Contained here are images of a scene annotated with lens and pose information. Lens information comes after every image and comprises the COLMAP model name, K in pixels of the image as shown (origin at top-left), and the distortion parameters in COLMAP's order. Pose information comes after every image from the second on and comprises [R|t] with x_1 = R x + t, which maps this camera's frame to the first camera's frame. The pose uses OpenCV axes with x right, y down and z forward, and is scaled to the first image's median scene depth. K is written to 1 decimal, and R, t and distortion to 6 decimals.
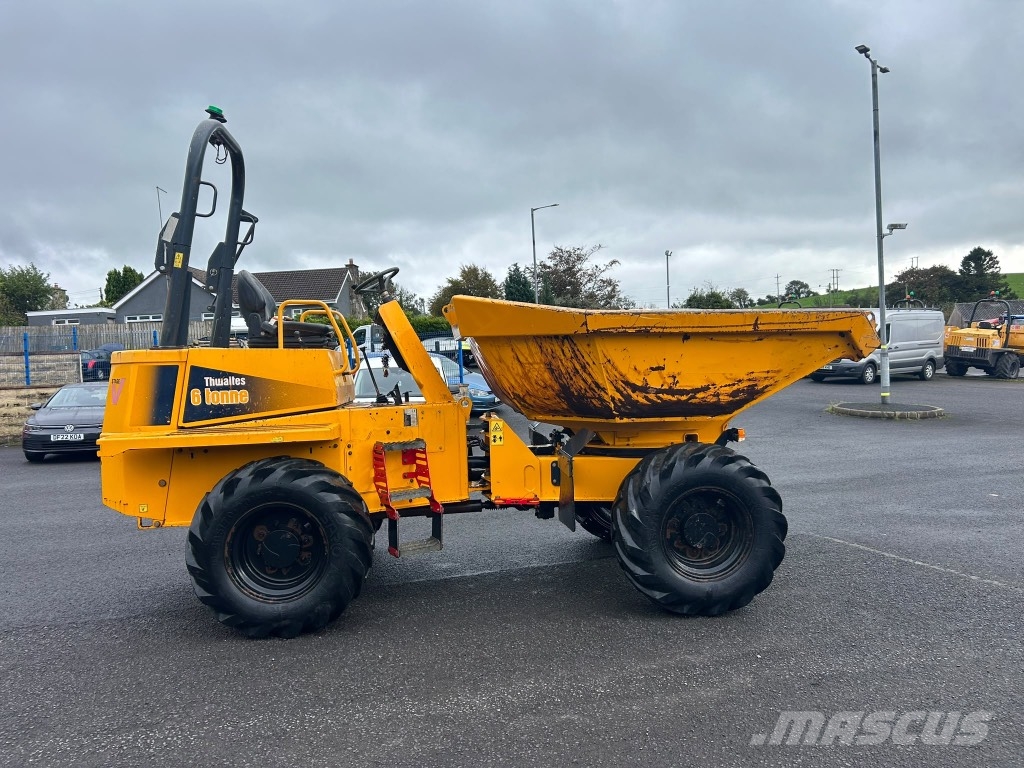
lens RADIAL K [[772.8, 0, 510.5], [0, 772.8, 393.1], [0, 0, 1]] dist [0.067221, -0.083265]
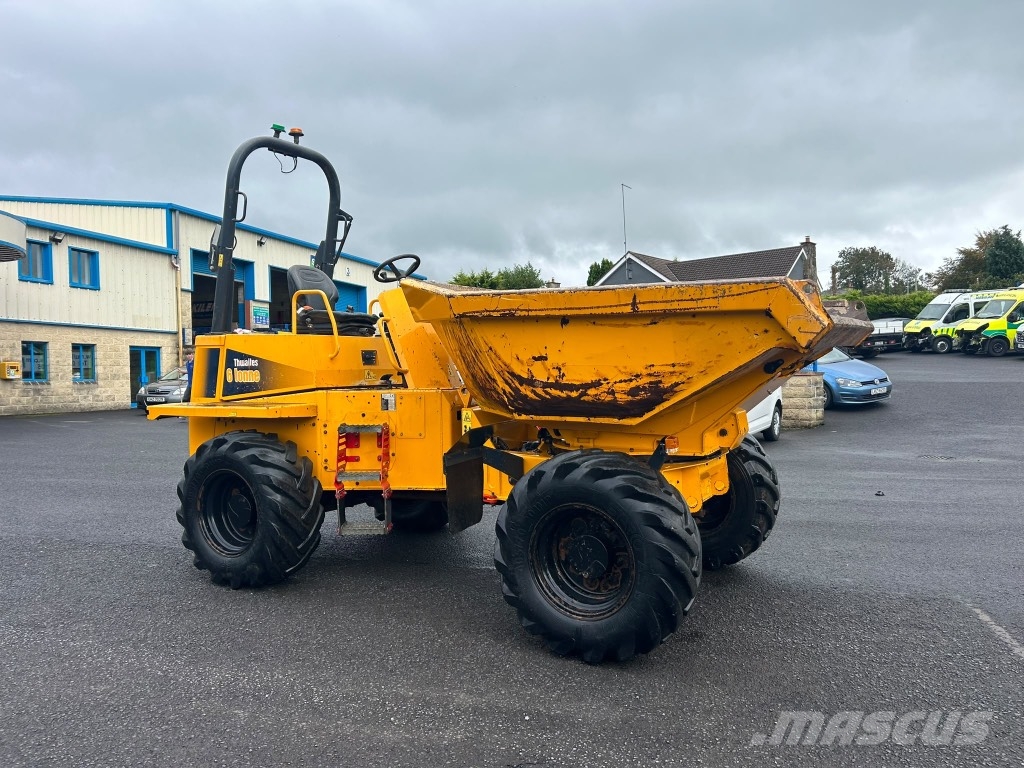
lens RADIAL K [[772.8, 0, 513.7], [0, 772.8, 391.9], [0, 0, 1]] dist [0.067221, -0.083265]
pose [[0.814192, 0.043048, -0.578998, 0.637290], [-0.031642, 0.999055, 0.029784, -0.018553], [0.579733, -0.005930, 0.814785, 0.284035]]
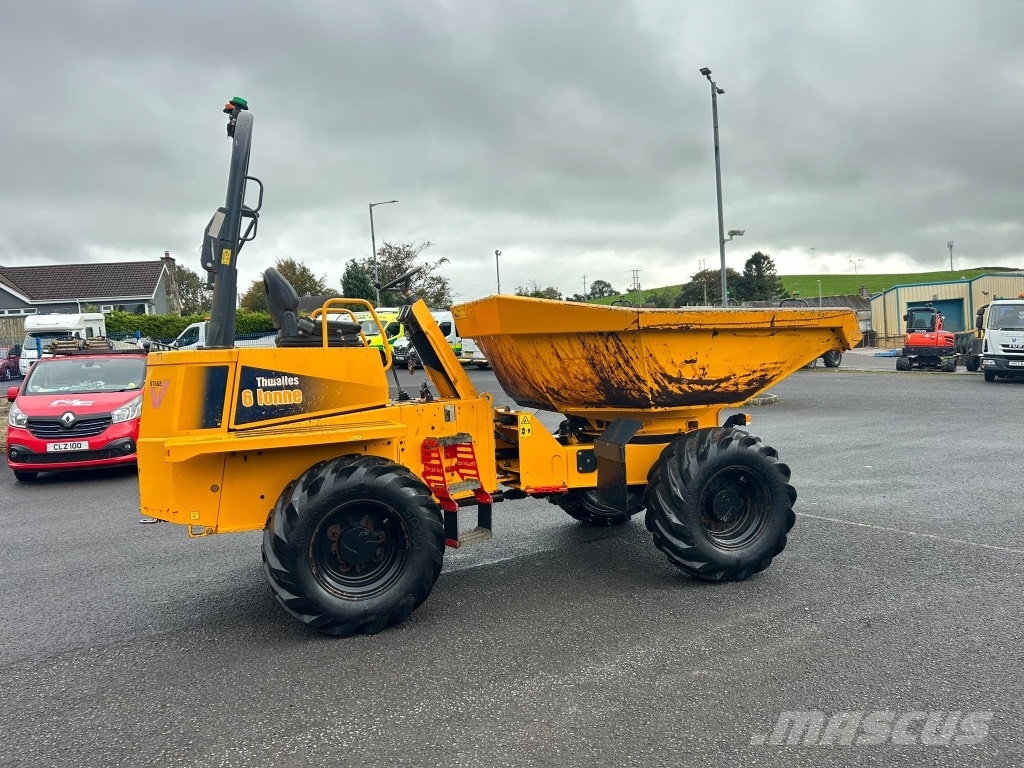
lens RADIAL K [[772.8, 0, 506.2], [0, 772.8, 393.0], [0, 0, 1]] dist [0.067221, -0.083265]
pose [[0.972965, -0.024125, 0.229687, -0.312495], [0.023279, 0.999709, 0.006393, 0.000126], [-0.229775, -0.000873, 0.973243, -0.018496]]
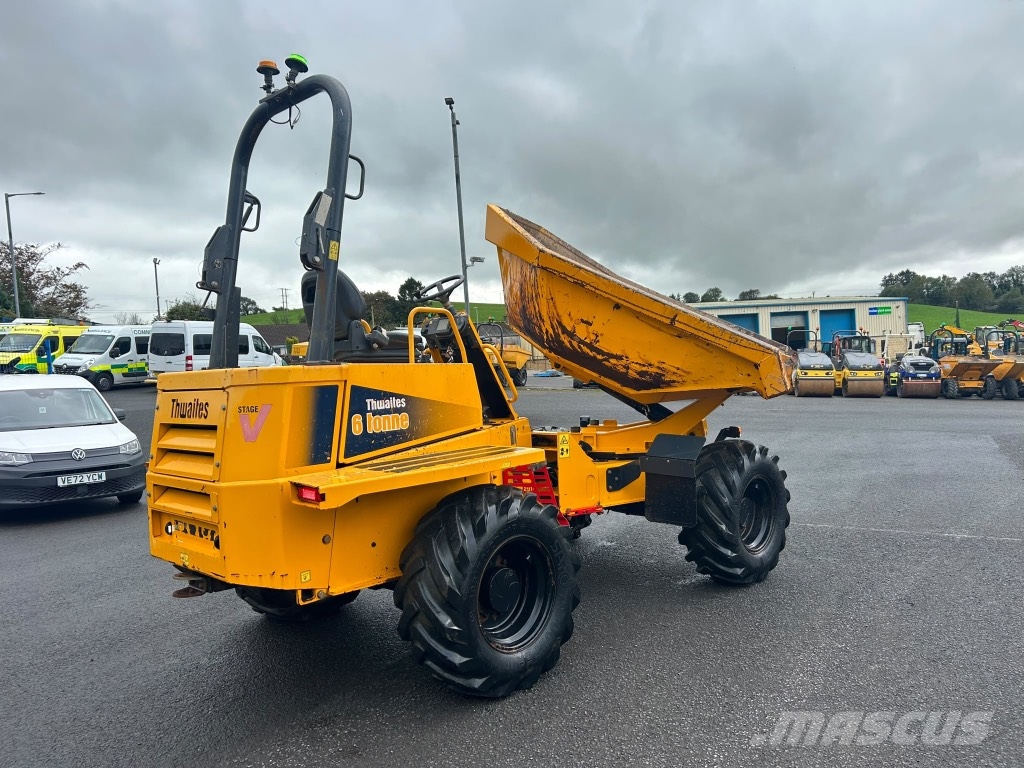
lens RADIAL K [[772.8, 0, 509.1], [0, 772.8, 391.9], [0, 0, 1]] dist [0.067221, -0.083265]
pose [[0.771682, -0.028279, 0.635379, -0.784894], [0.041973, 0.999098, -0.006510, -0.016435], [-0.634622, 0.031693, 0.772173, 0.291072]]
